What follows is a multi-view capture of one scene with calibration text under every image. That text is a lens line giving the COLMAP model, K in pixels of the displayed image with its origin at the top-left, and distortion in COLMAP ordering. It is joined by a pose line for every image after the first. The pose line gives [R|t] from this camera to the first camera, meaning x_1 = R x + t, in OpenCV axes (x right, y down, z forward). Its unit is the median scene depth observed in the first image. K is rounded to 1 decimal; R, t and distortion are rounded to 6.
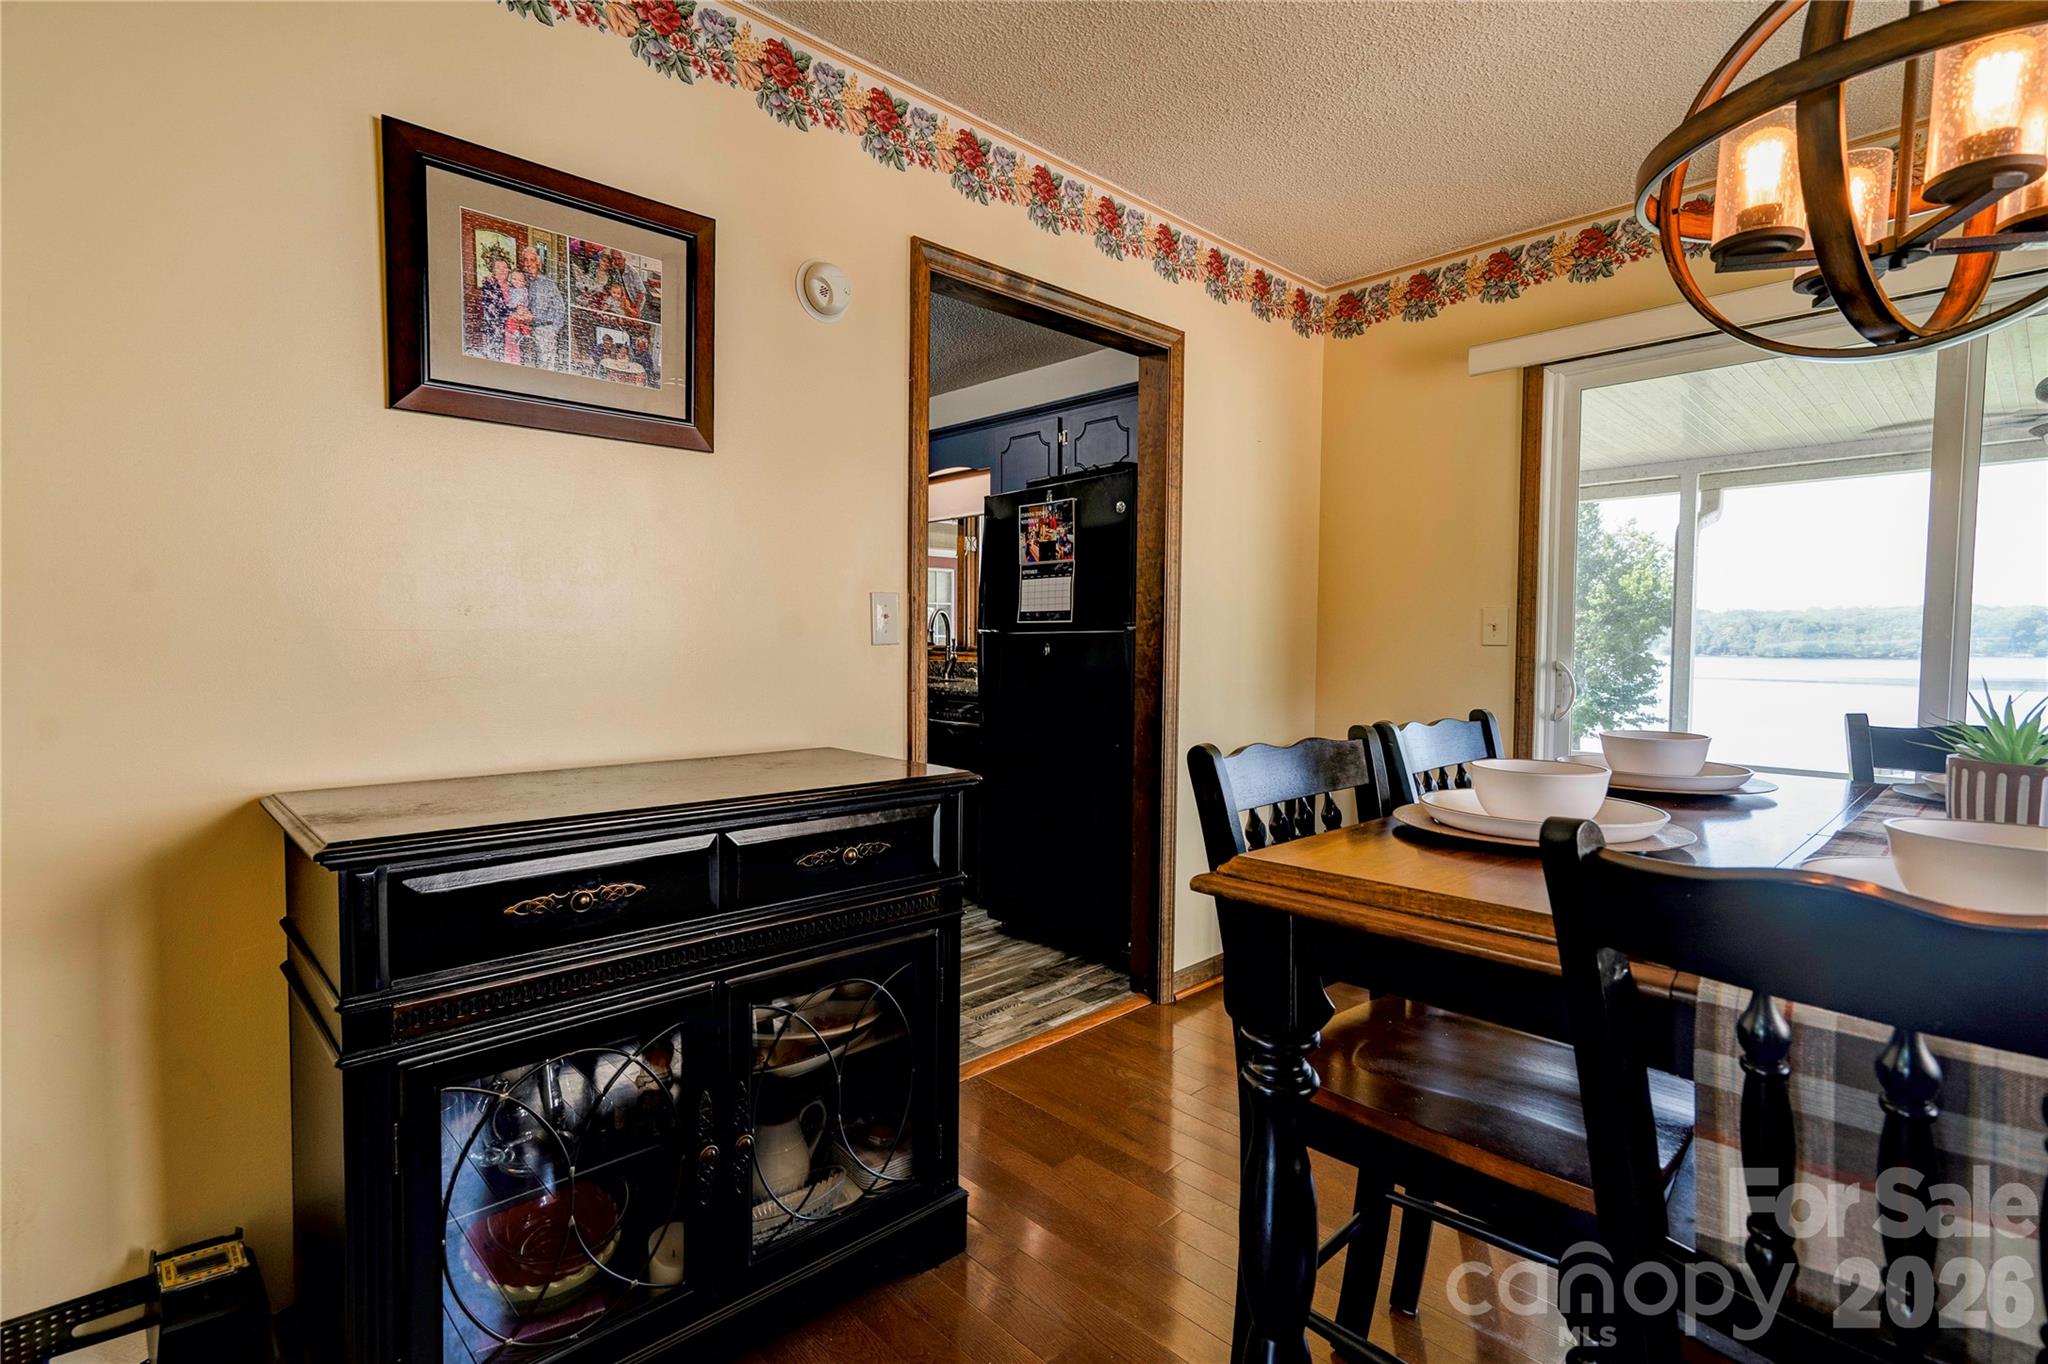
lens RADIAL K [[951.5, 0, 1020.2], [0, 951.5, 674.1], [0, 0, 1]] dist [-0.011346, 0.004899]
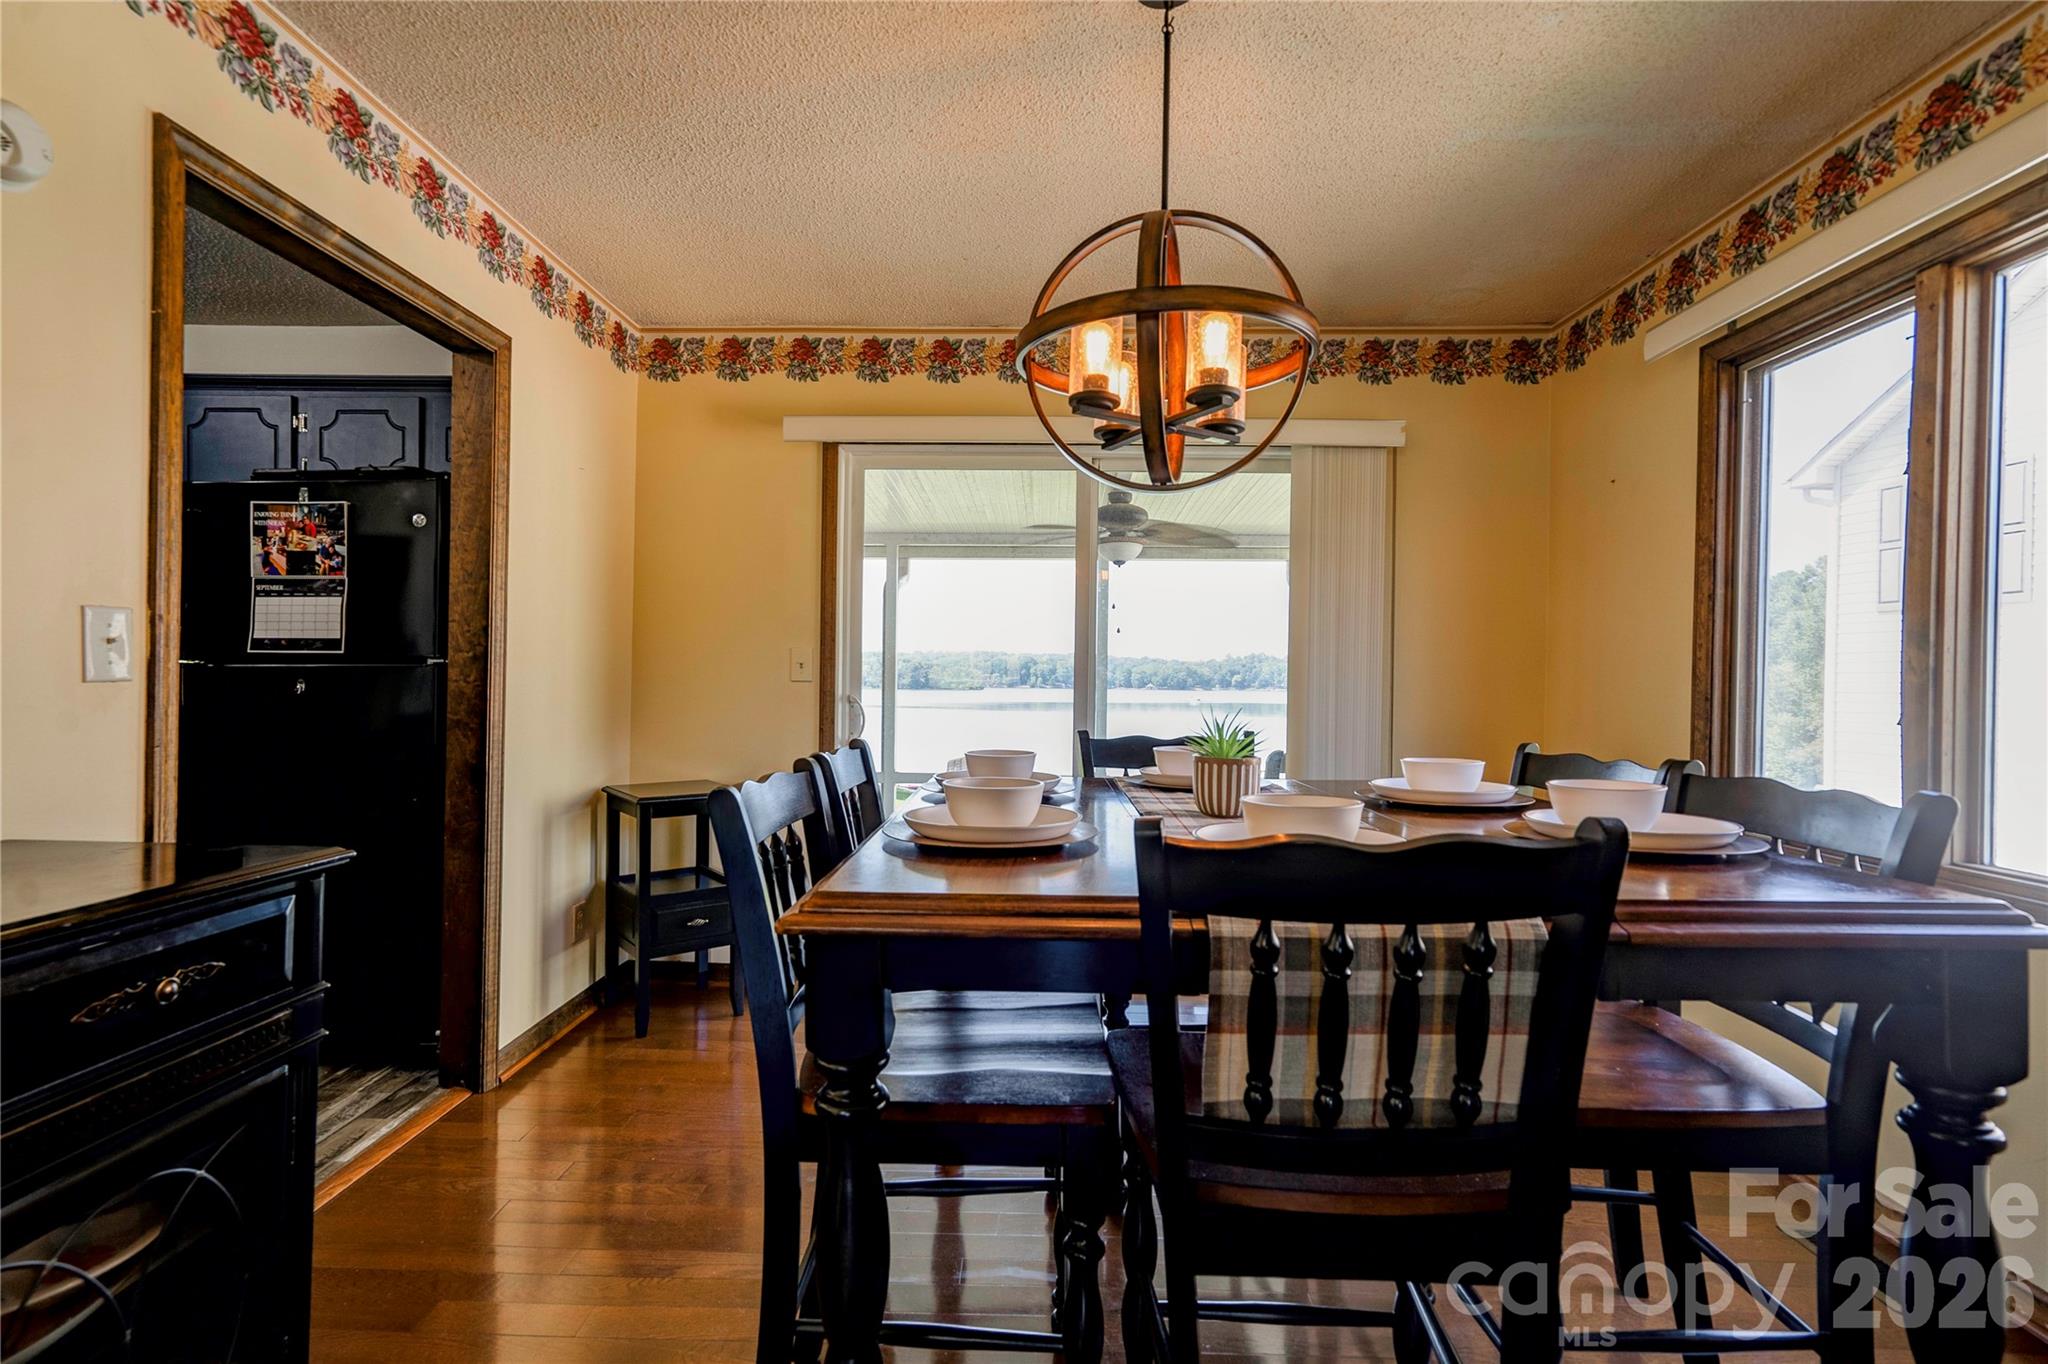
lens RADIAL K [[935.7, 0, 985.4], [0, 935.7, 678.3], [0, 0, 1]] dist [-0.006279, 0.012563]
pose [[0.716681, 0.003044, 0.697394, -0.122676], [0.018462, 0.999557, -0.023336, -0.004548], [-0.697156, 0.029600, 0.716308, 0.050011]]
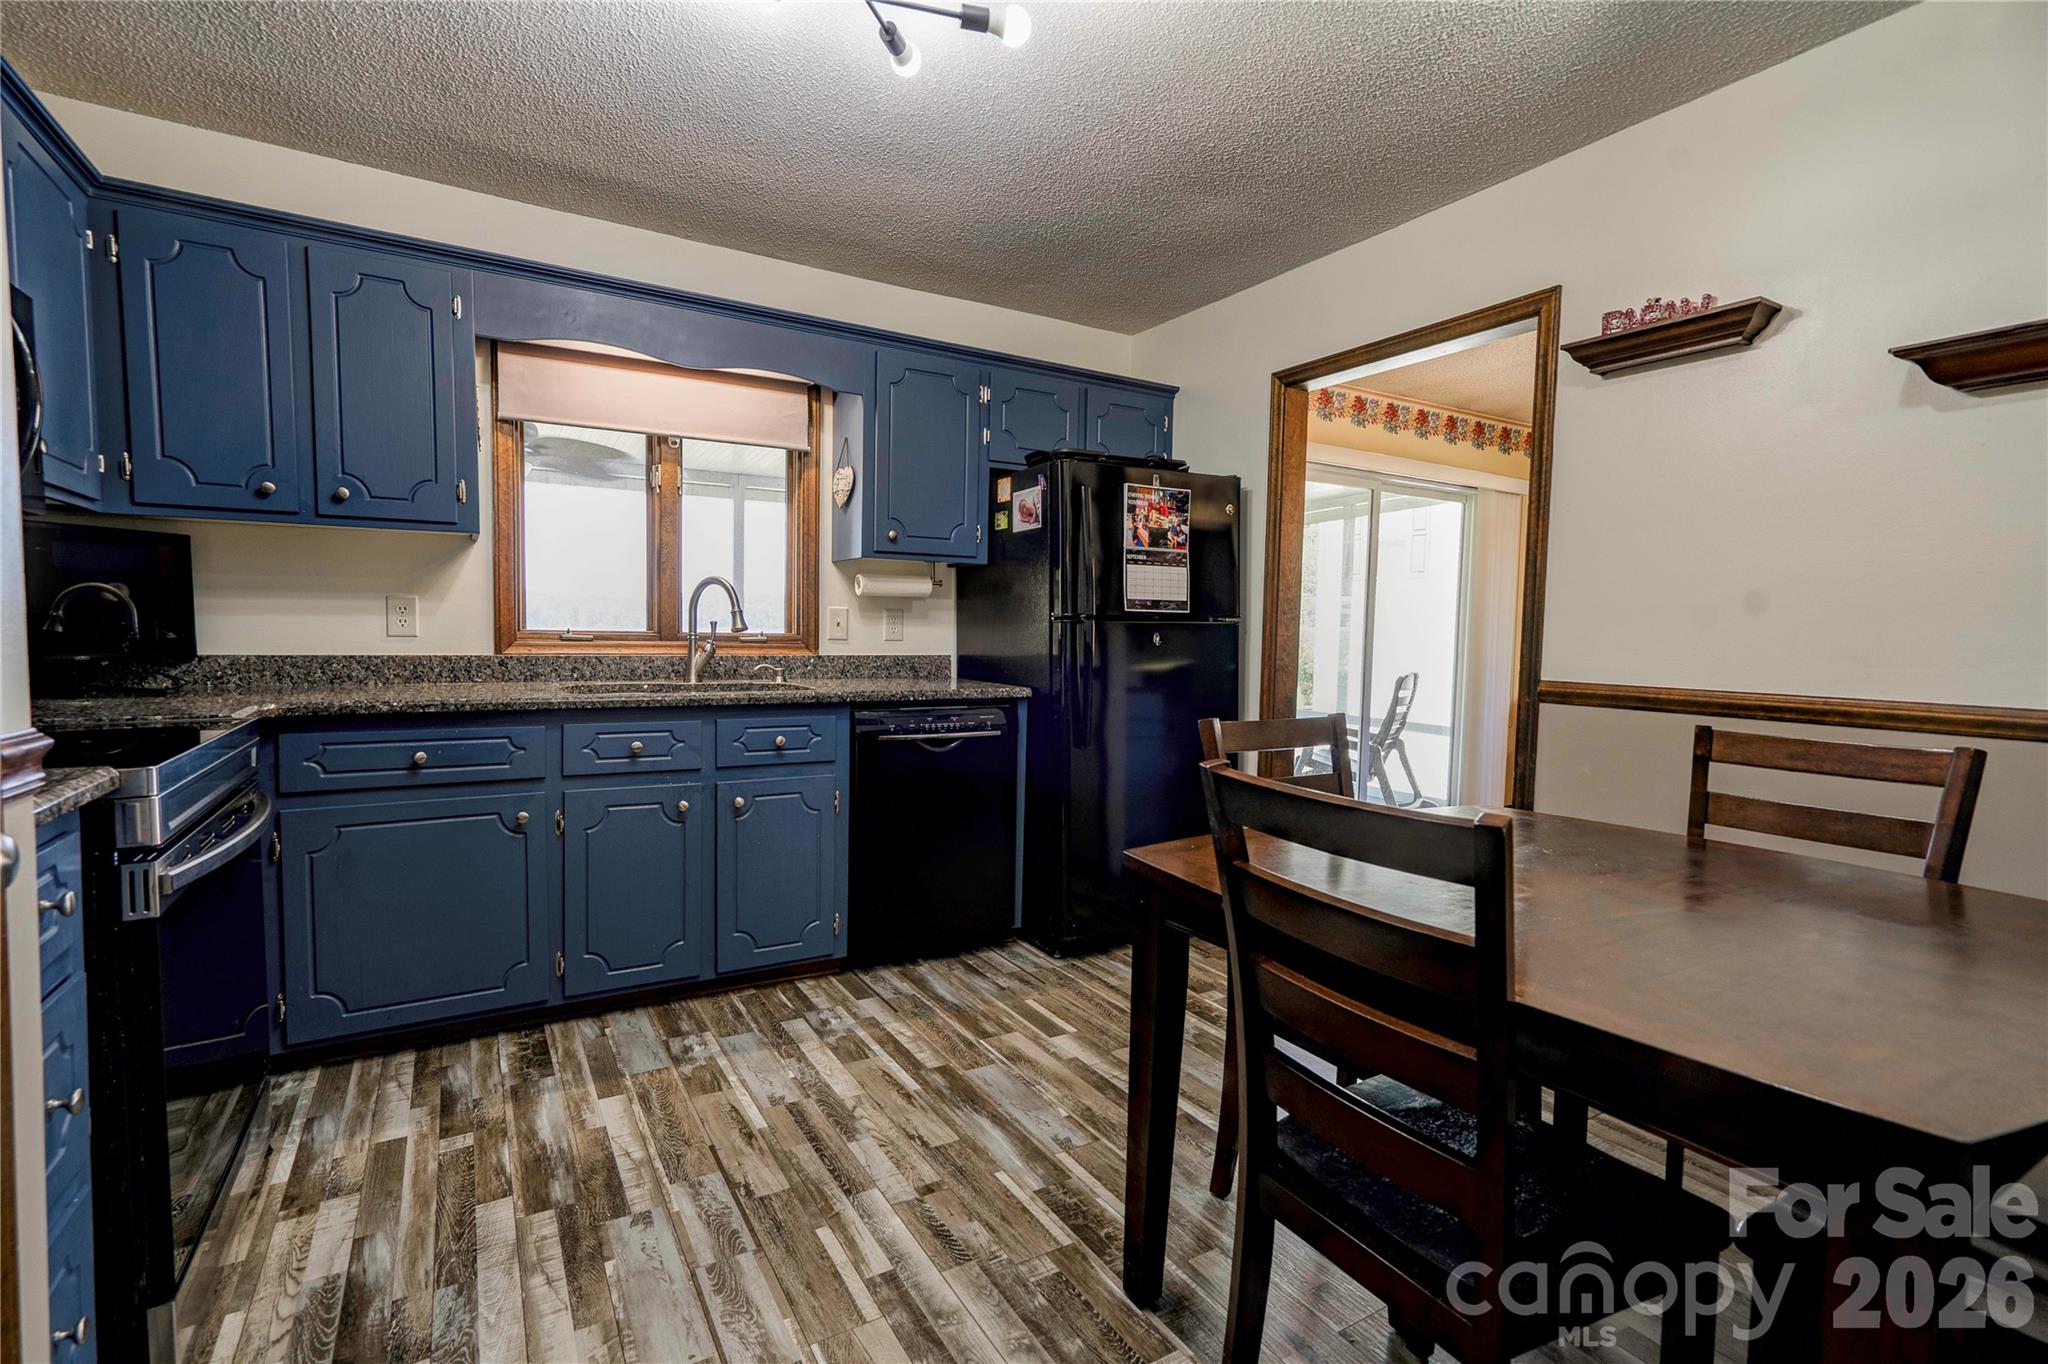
lens RADIAL K [[935.7, 0, 990.7], [0, 935.7, 670.2], [0, 0, 1]] dist [-0.006279, 0.012563]
pose [[0.225562, -0.048983, 0.972997, -1.085058], [0.017048, 0.998781, 0.046328, -0.047899], [-0.974080, 0.006138, 0.226122, 1.093916]]
